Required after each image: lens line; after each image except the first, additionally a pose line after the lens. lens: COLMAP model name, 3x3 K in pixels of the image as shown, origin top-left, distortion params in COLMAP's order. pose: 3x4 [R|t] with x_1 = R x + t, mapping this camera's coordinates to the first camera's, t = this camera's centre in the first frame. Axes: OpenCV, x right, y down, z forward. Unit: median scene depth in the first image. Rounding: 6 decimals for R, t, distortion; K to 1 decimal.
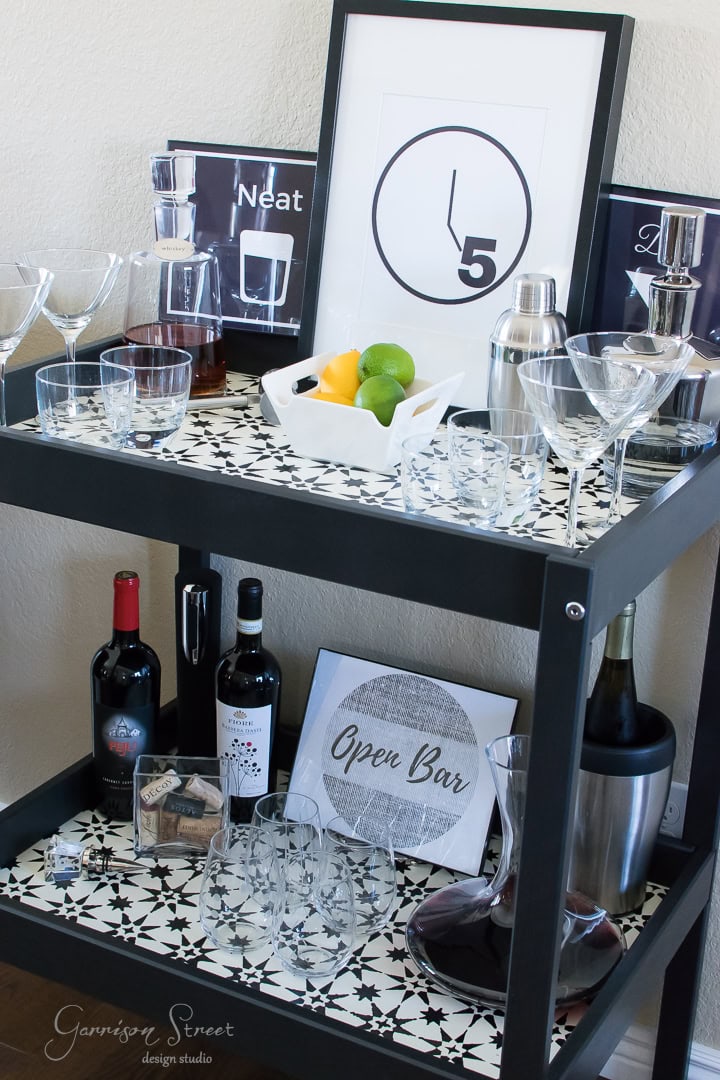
lens RADIAL K [[1638.9, 0, 351.6], [0, 1638.9, 537.4], [0, 0, 1]] dist [0.016214, 0.000000]
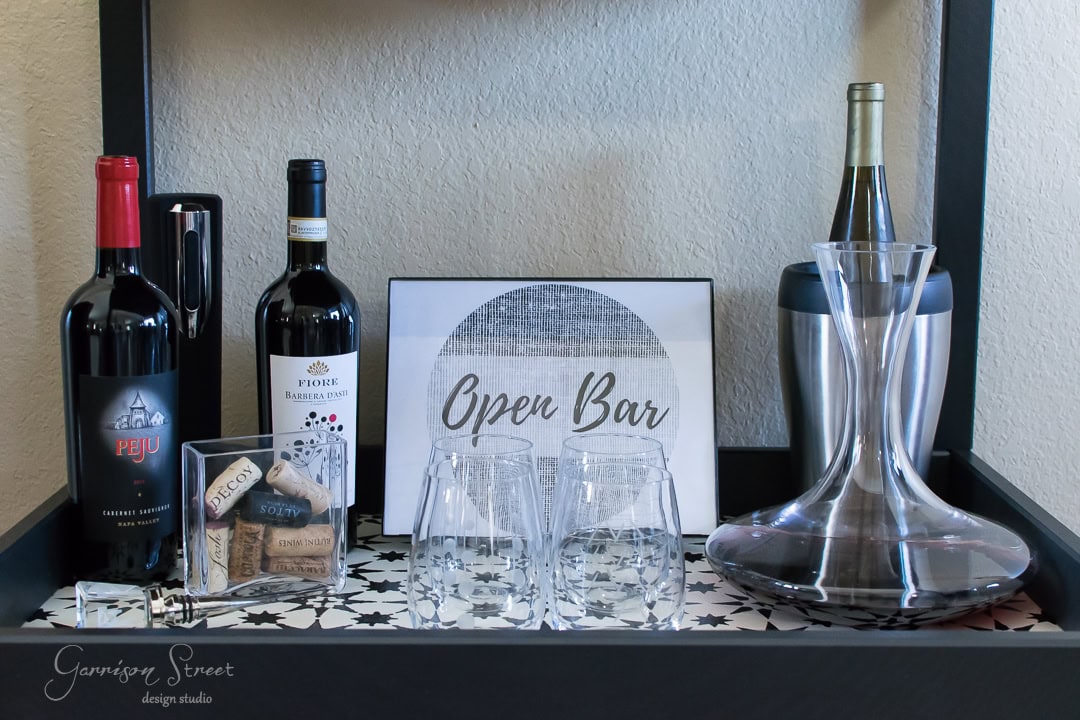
lens RADIAL K [[1638.9, 0, 547.2], [0, 1638.9, 359.7], [0, 0, 1]] dist [0.016214, 0.000000]
pose [[0.876362, -0.107985, 0.469392, -0.294732], [0.193550, 0.971351, -0.137898, 0.214206], [-0.441053, 0.211699, 0.872156, 0.413829]]
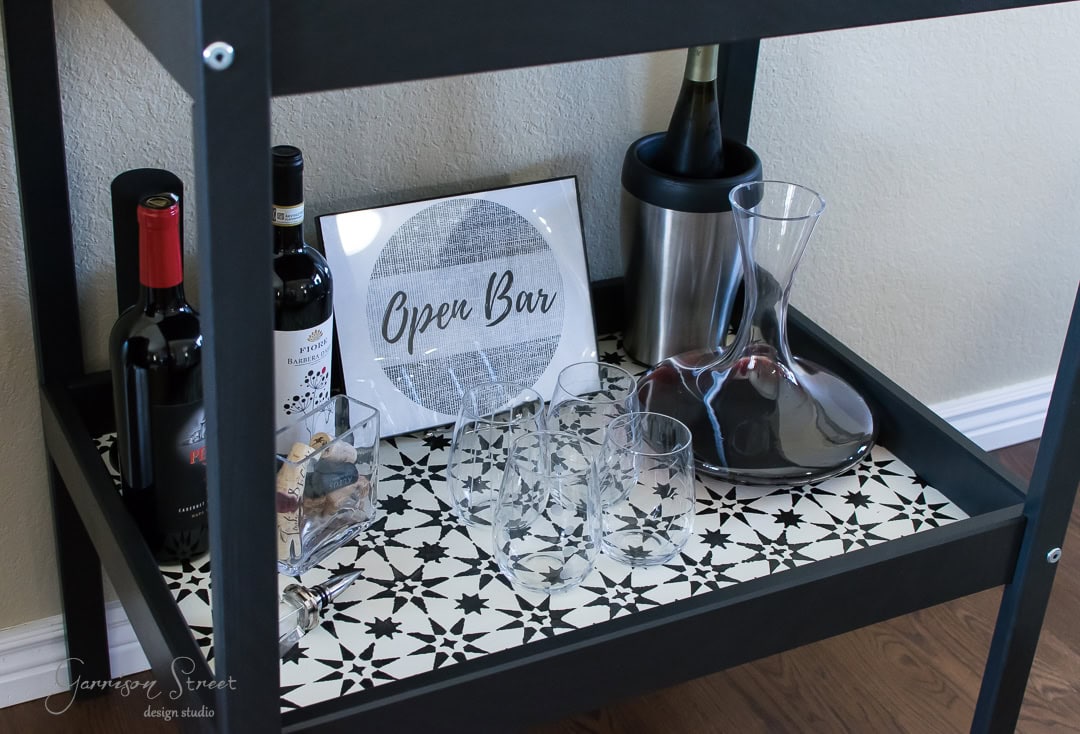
lens RADIAL K [[1654.8, 0, 535.6], [0, 1654.8, 367.5], [0, 0, 1]] dist [0.031356, 0.000000]
pose [[0.563963, -0.414697, 0.714123, -0.547592], [0.253047, 0.909948, 0.328576, -0.094460], [-0.786074, -0.004598, 0.618115, 0.487643]]
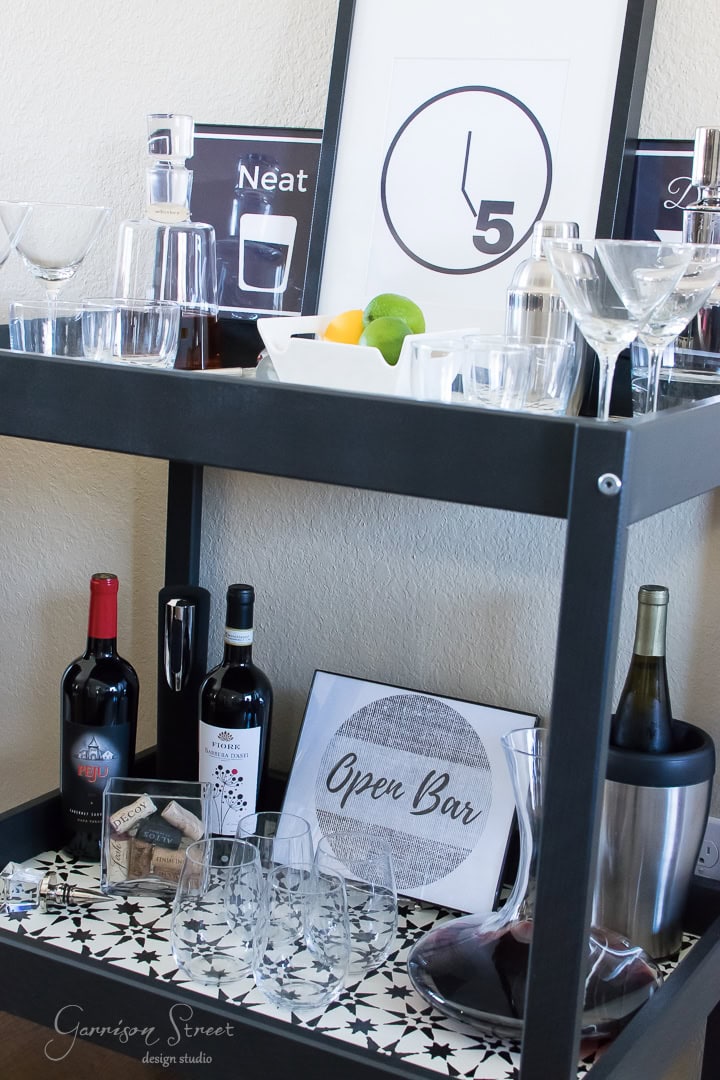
lens RADIAL K [[1638.9, 0, 358.1], [0, 1638.9, 535.9], [0, 0, 1]] dist [0.016214, 0.000000]
pose [[0.999853, 0.017130, -0.000672, 0.003243], [-0.017040, 0.988778, -0.148414, 0.134341], [-0.001878, 0.148404, 0.988925, 0.099434]]
